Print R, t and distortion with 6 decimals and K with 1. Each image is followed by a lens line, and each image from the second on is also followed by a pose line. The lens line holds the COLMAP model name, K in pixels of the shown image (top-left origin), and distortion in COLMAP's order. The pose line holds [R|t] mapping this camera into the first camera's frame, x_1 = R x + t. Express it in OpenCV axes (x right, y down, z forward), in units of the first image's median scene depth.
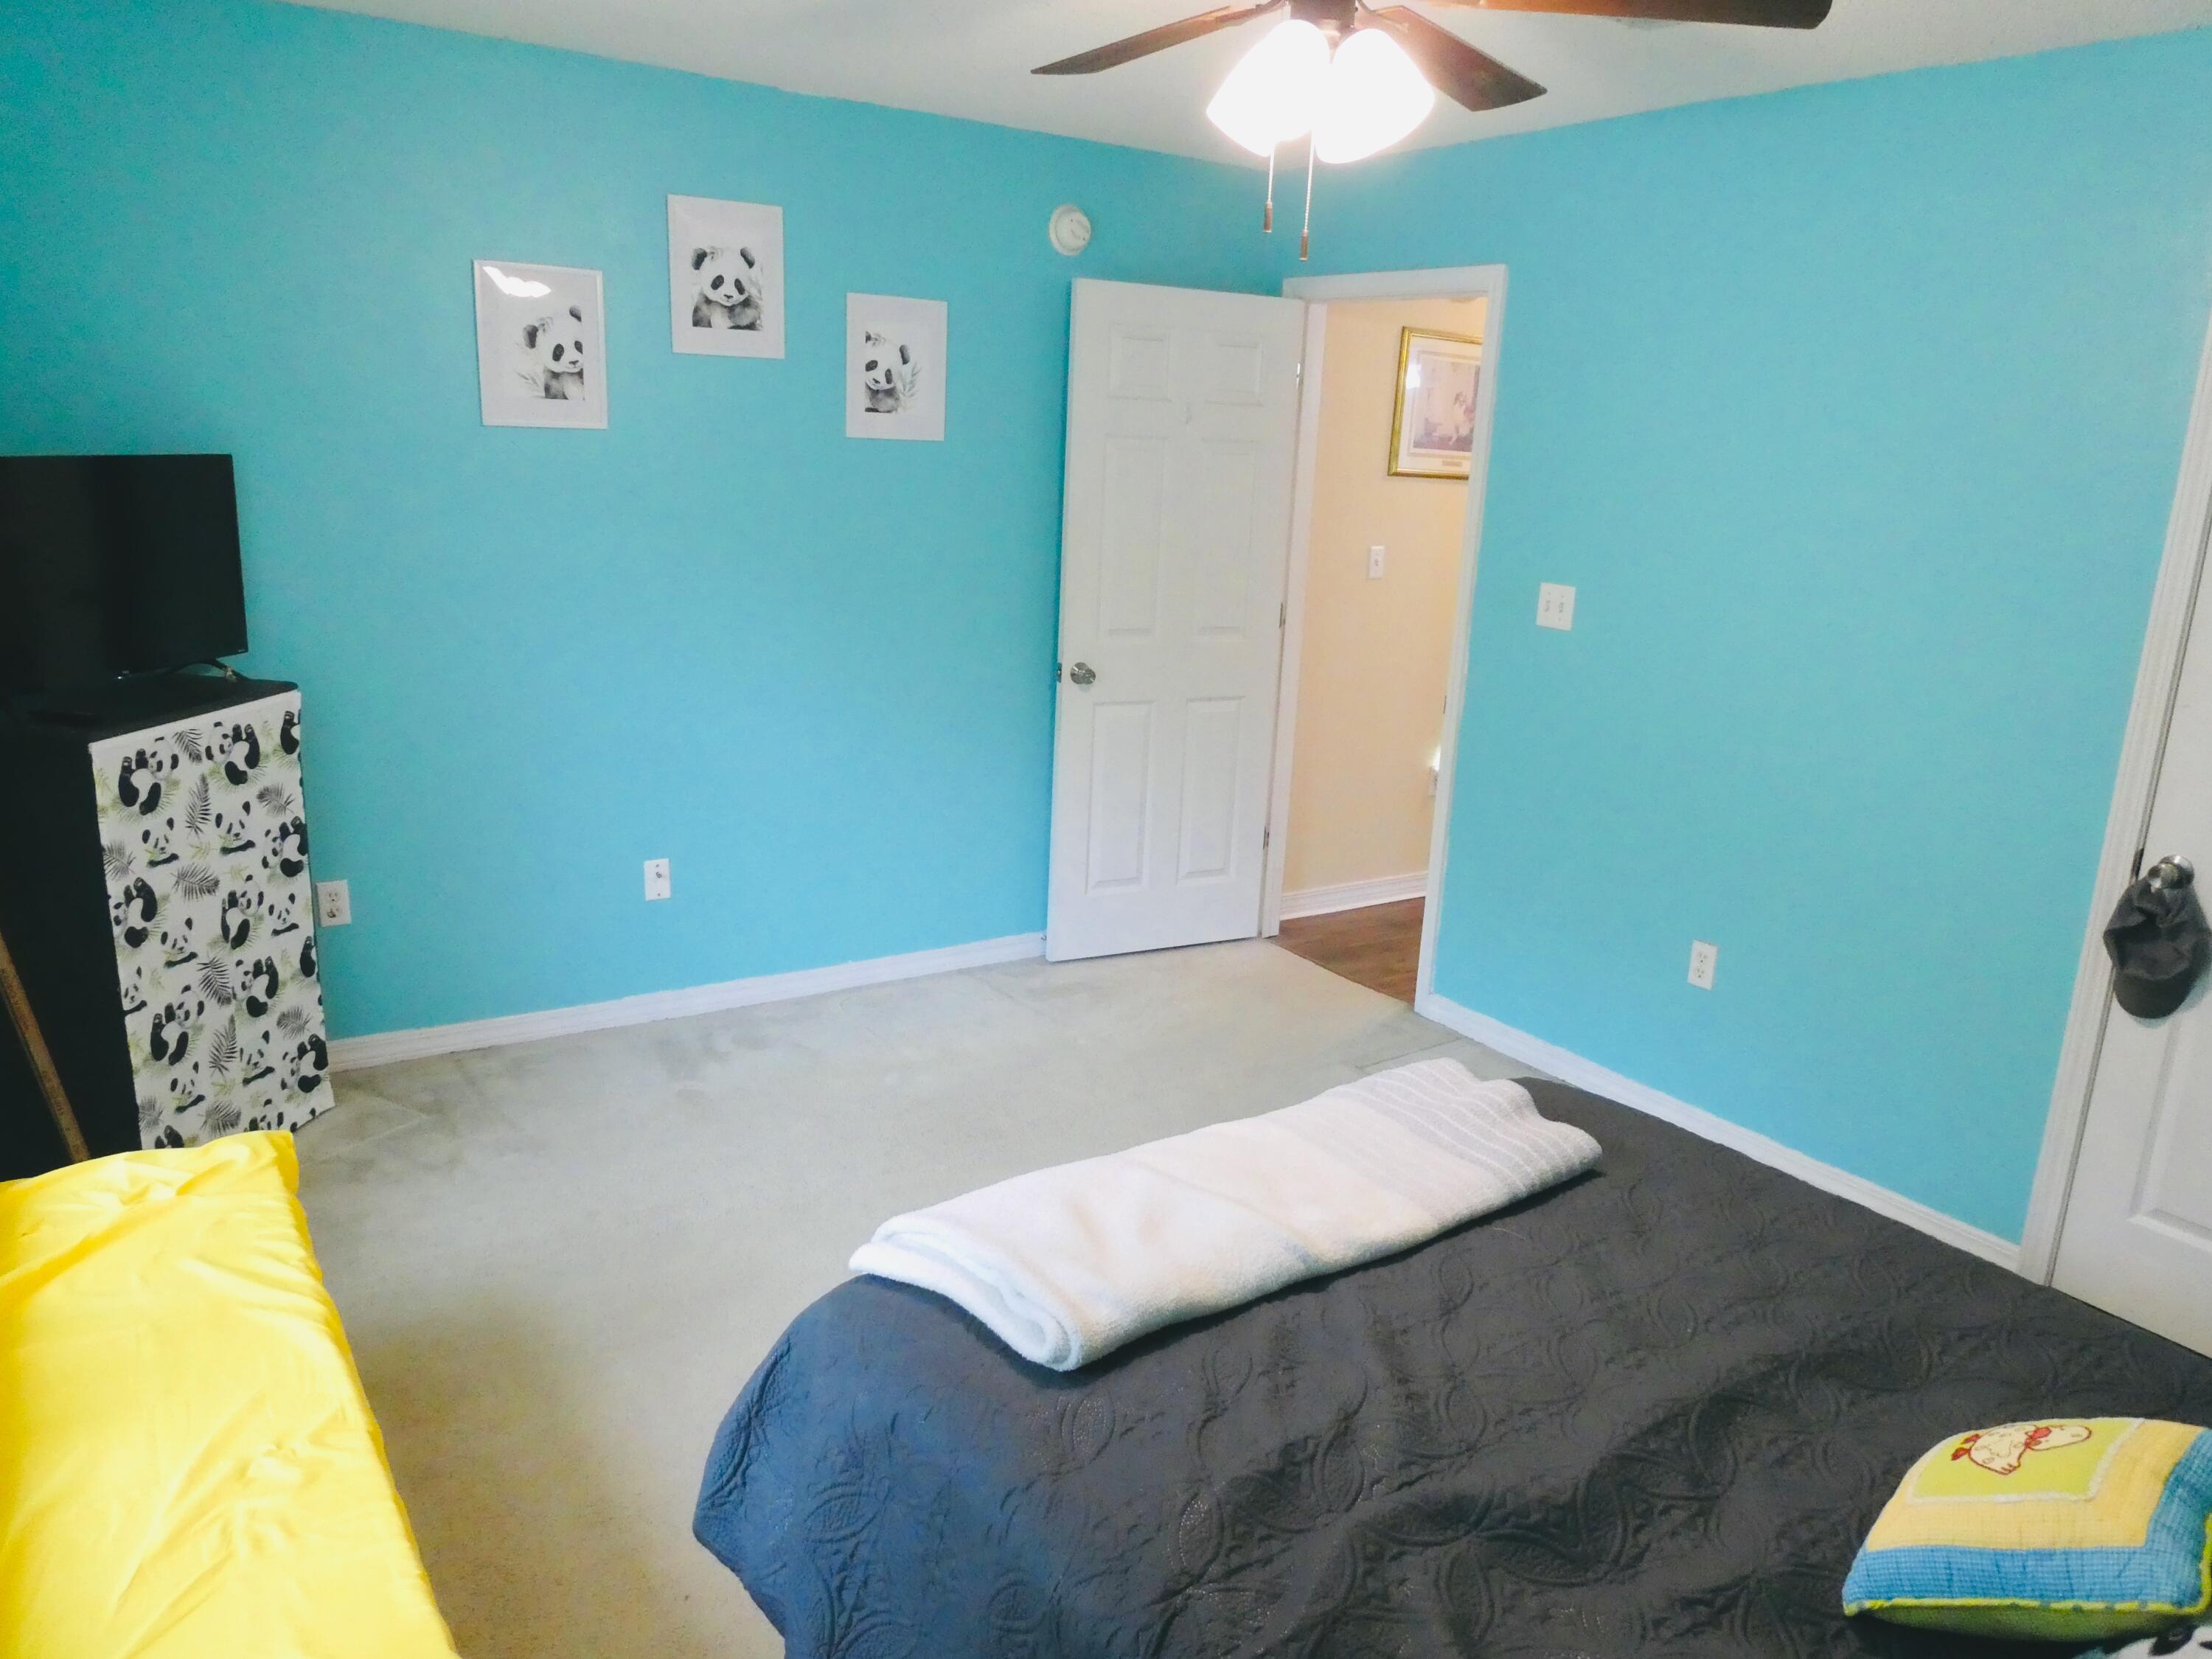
lens RADIAL K [[1572.7, 0, 1123.7], [0, 1572.7, 824.5], [0, 0, 1]] dist [-0.009094, -0.004415]
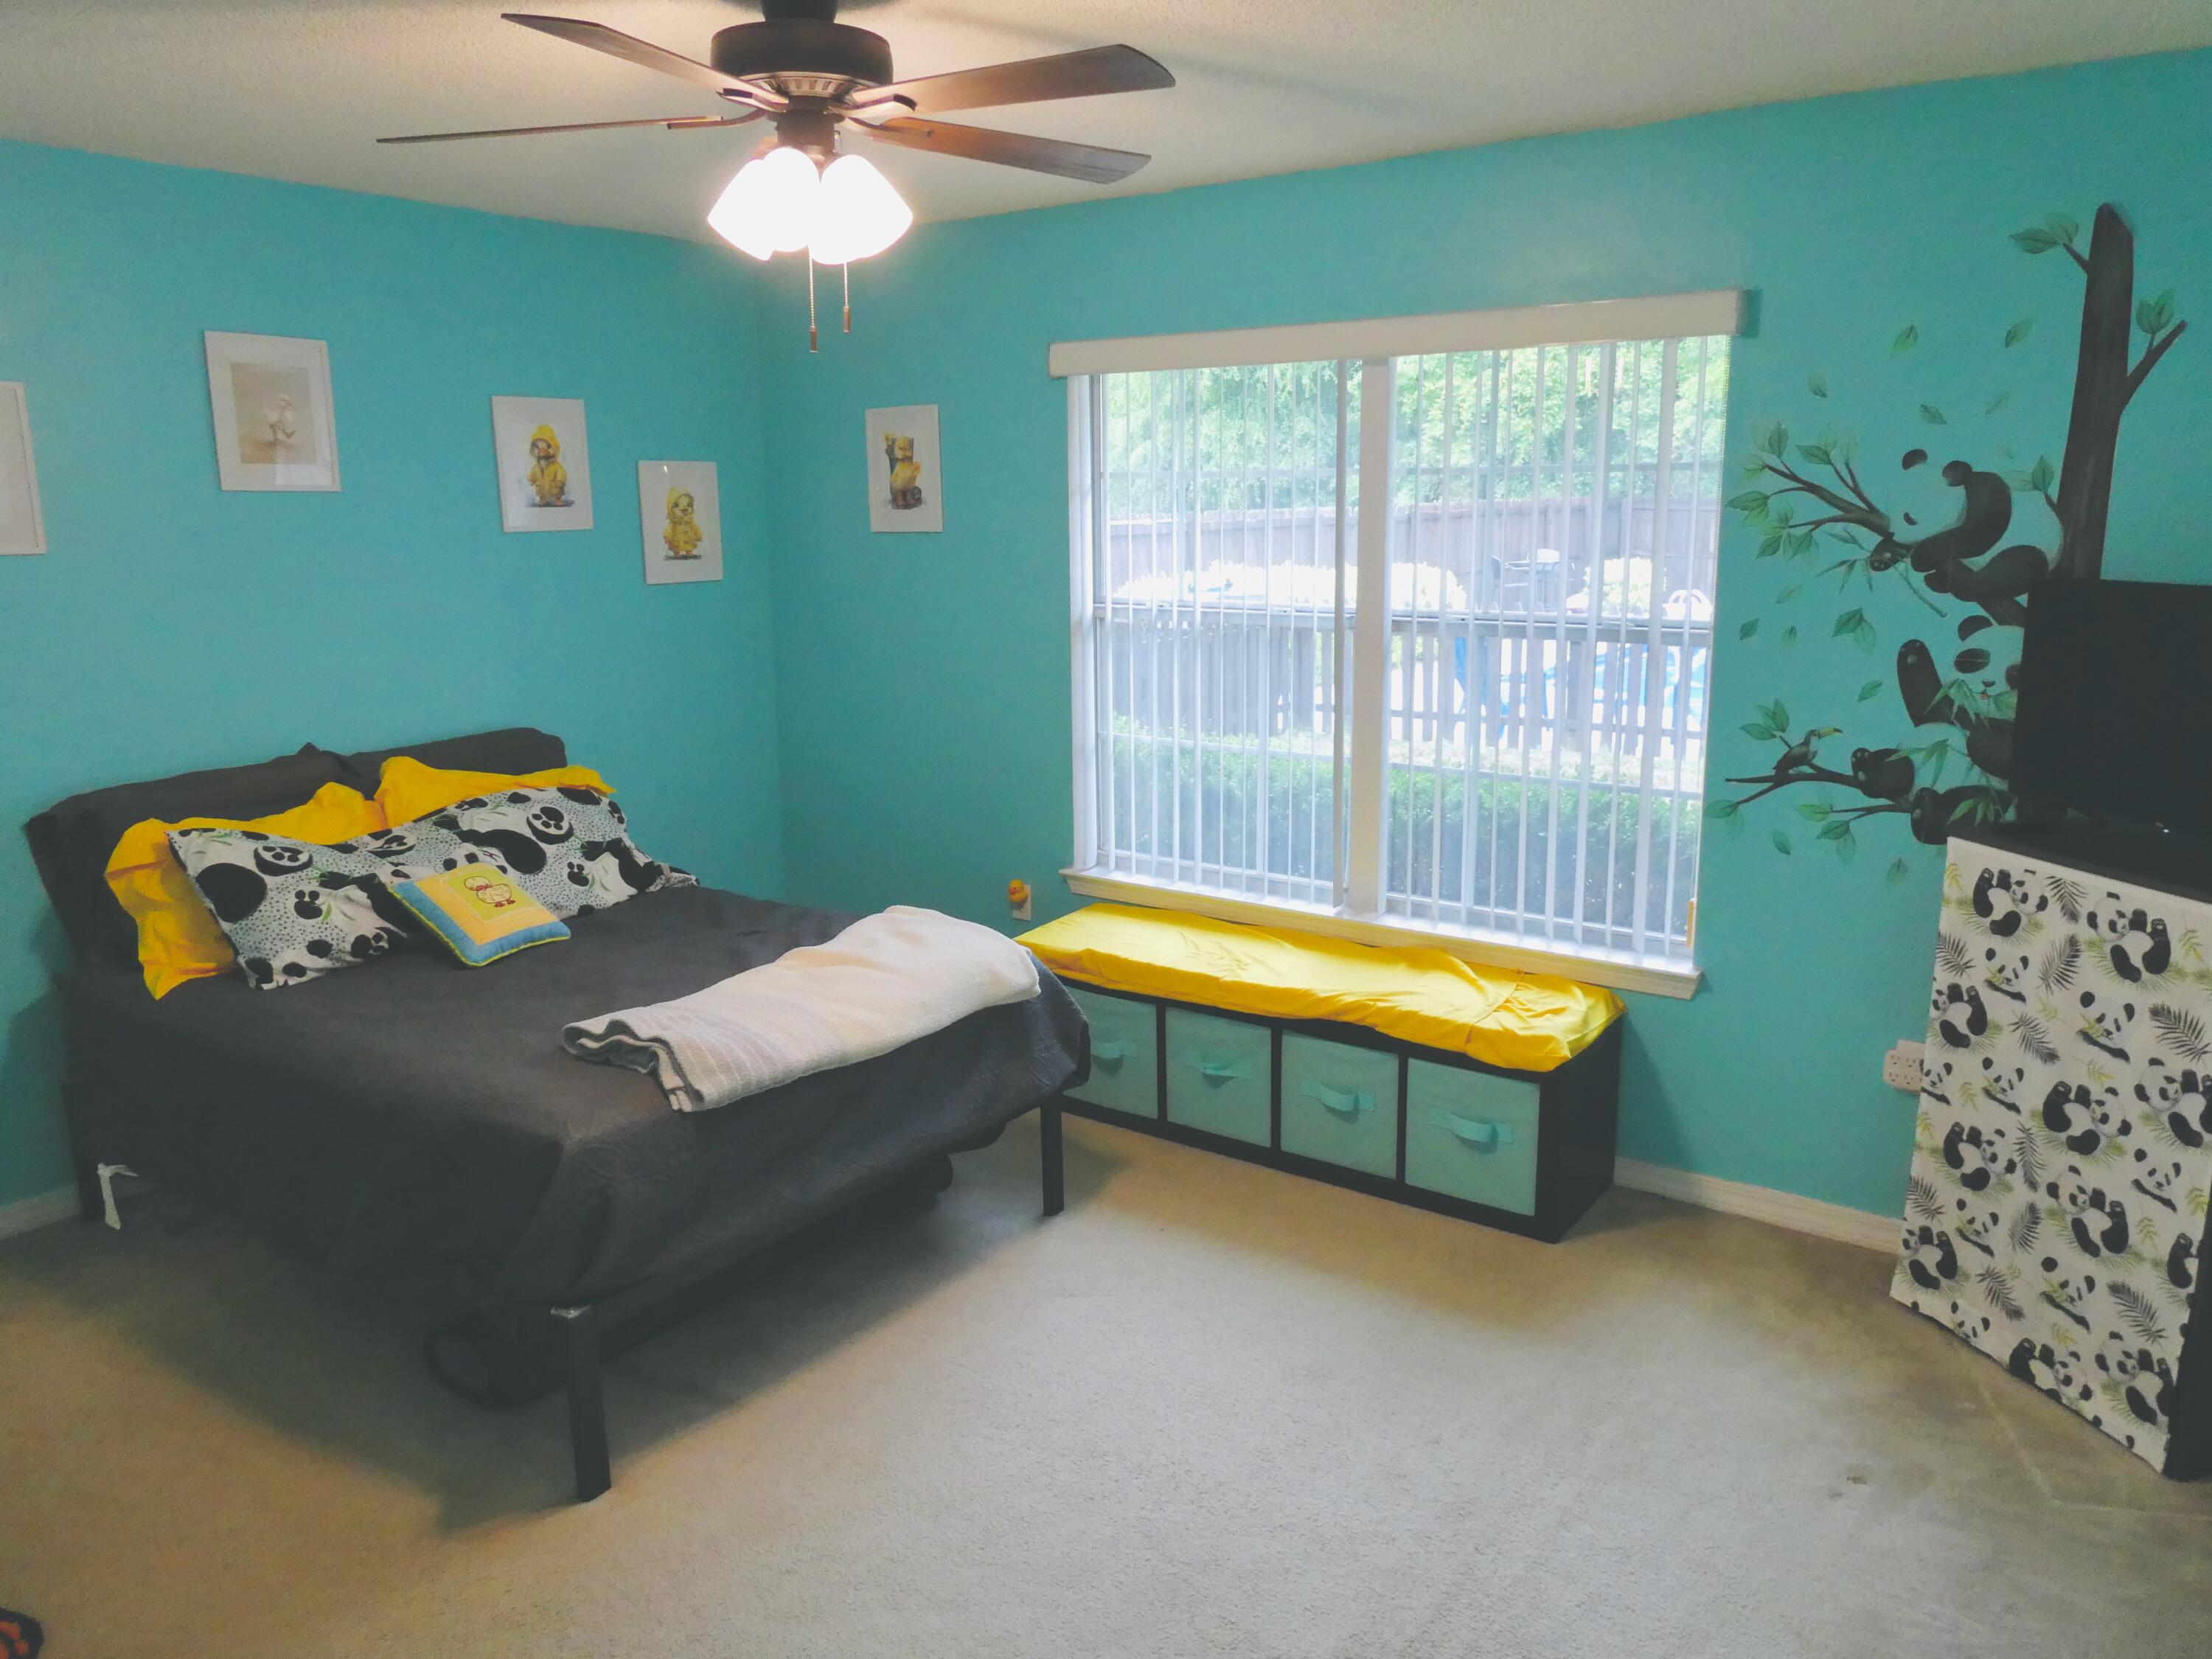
lens RADIAL K [[1572.7, 0, 1123.7], [0, 1572.7, 824.5], [0, 0, 1]] dist [-0.009094, -0.004415]
pose [[-0.937177, 0.032410, -0.347345, 0.202565], [-0.117188, 0.908568, 0.400962, -0.350363], [0.328582, 0.416477, -0.847692, 1.421988]]
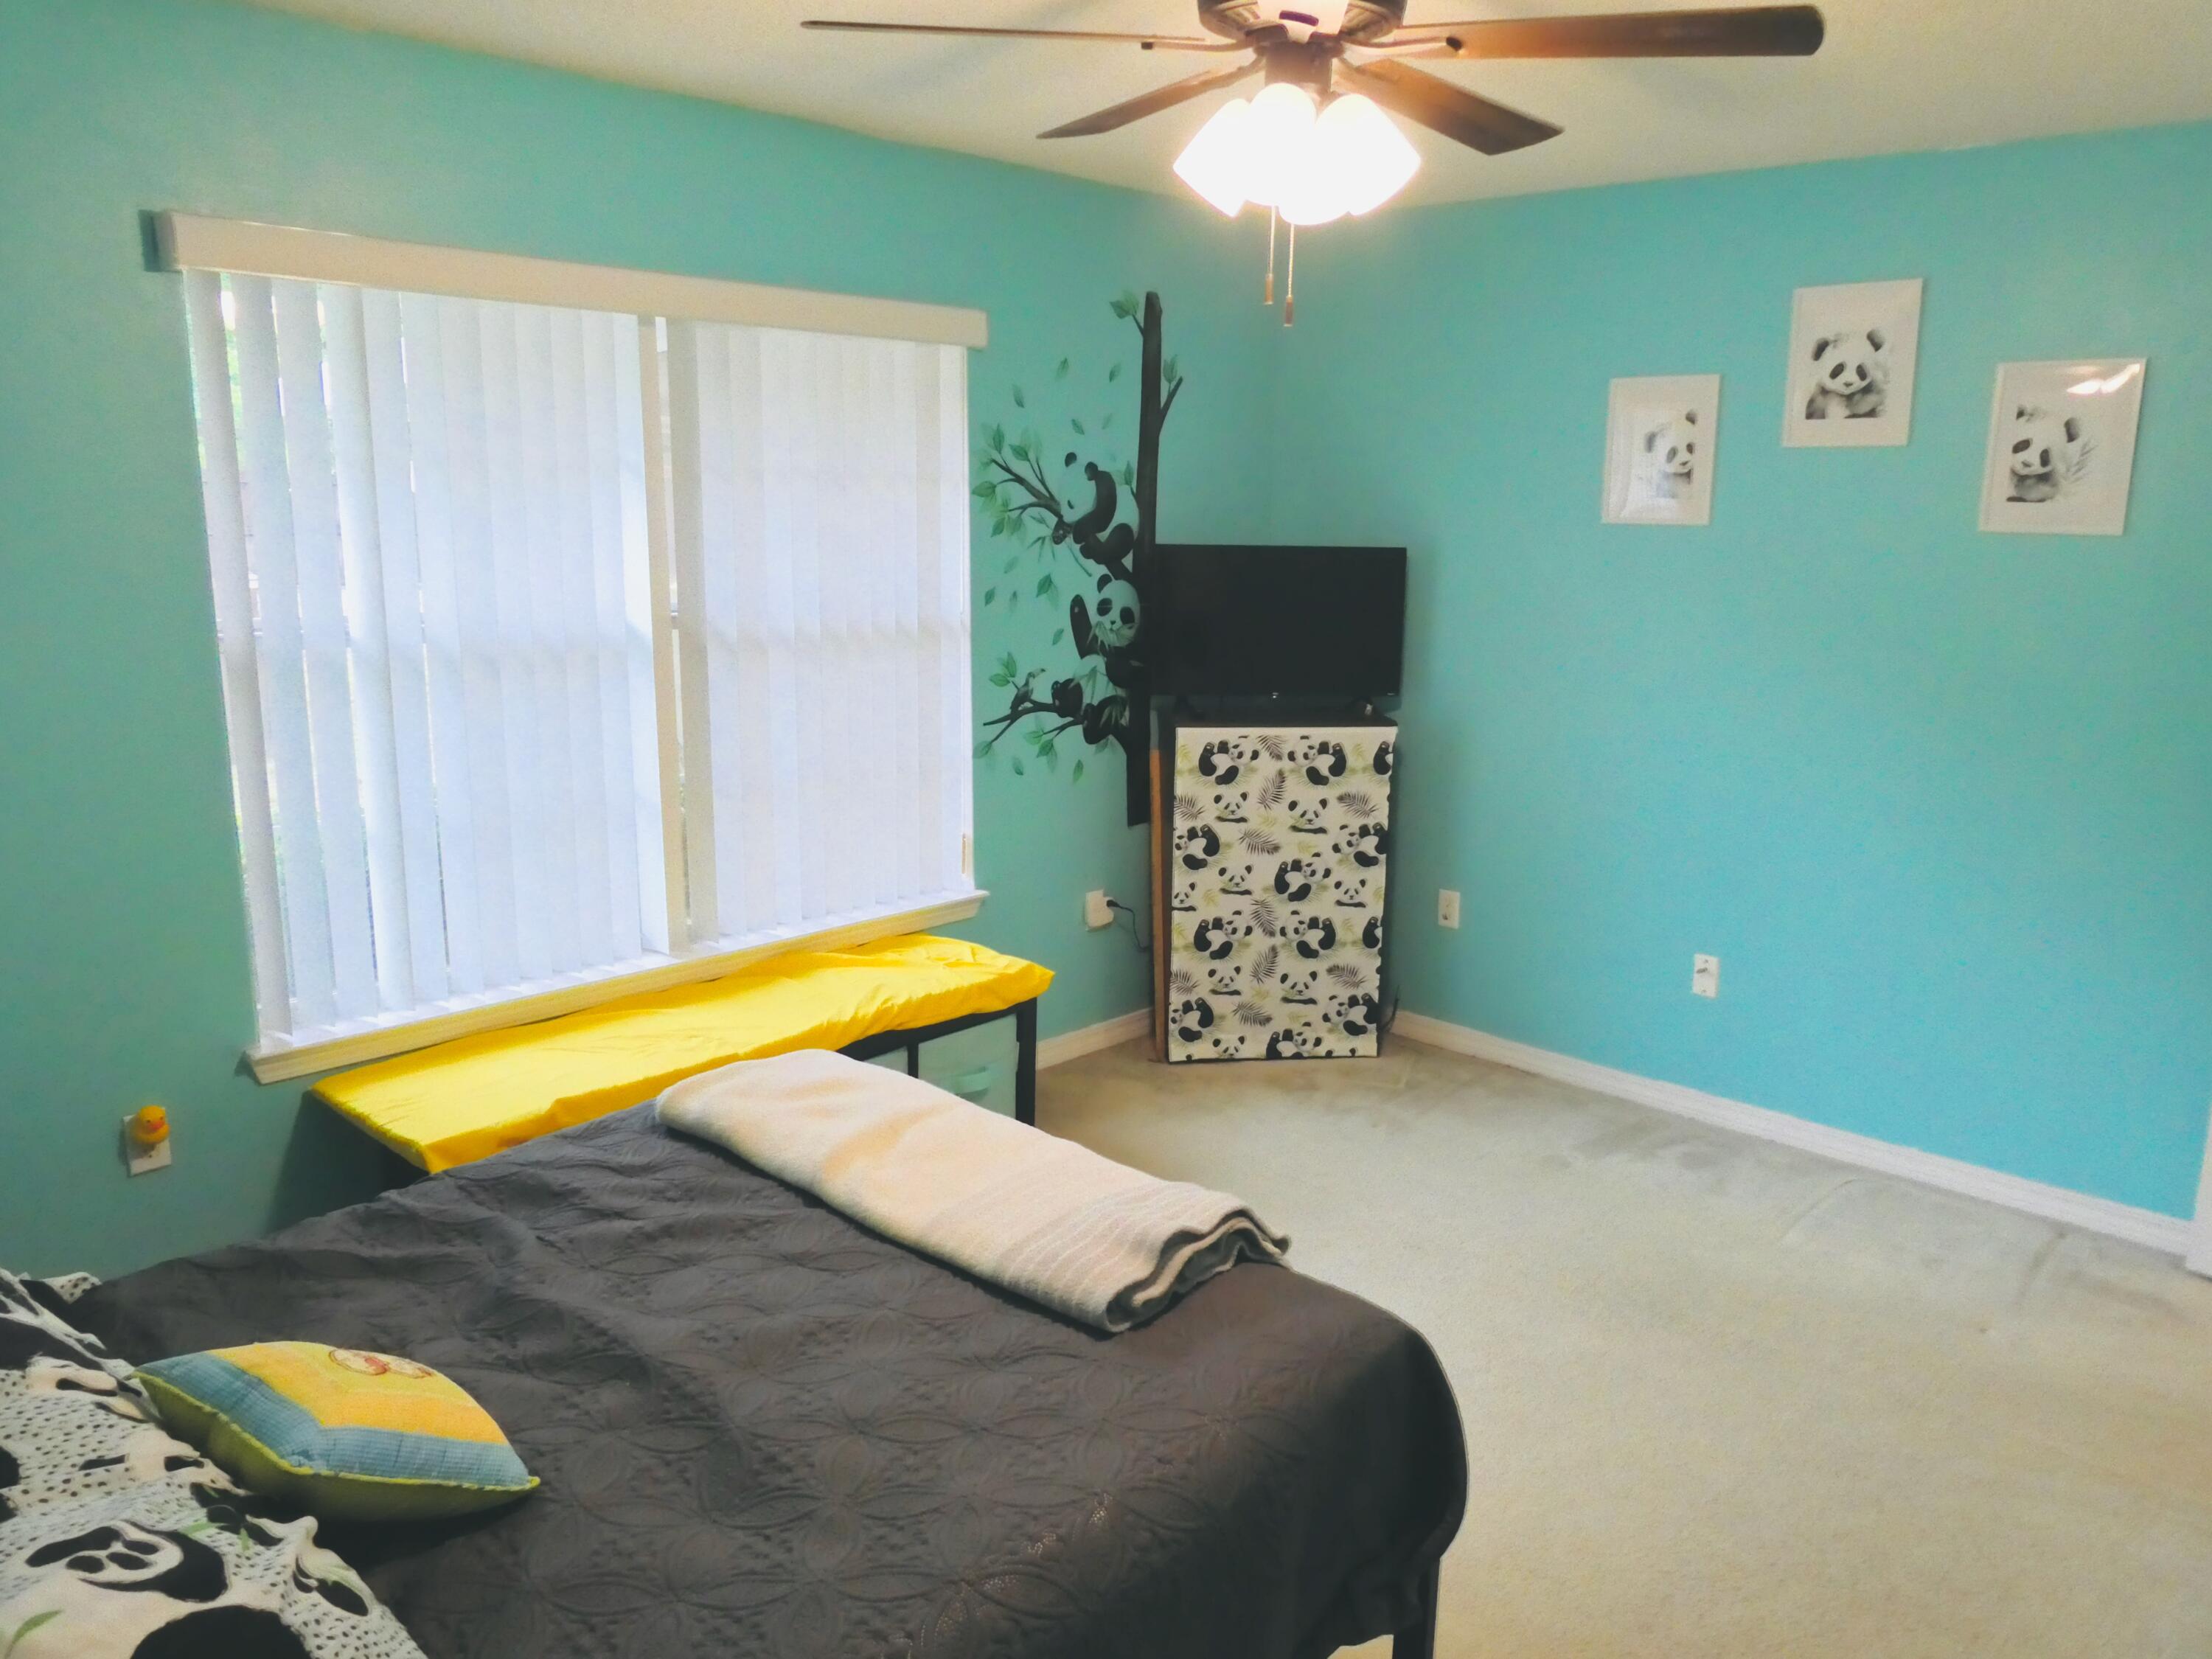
lens RADIAL K [[1572.7, 0, 1123.7], [0, 1572.7, 824.5], [0, 0, 1]] dist [-0.009094, -0.004415]
pose [[0.223909, 0.159529, -0.961465, 0.683763], [-0.241250, 0.964884, 0.103913, -0.088946], [0.944279, 0.208686, 0.254533, 0.476330]]
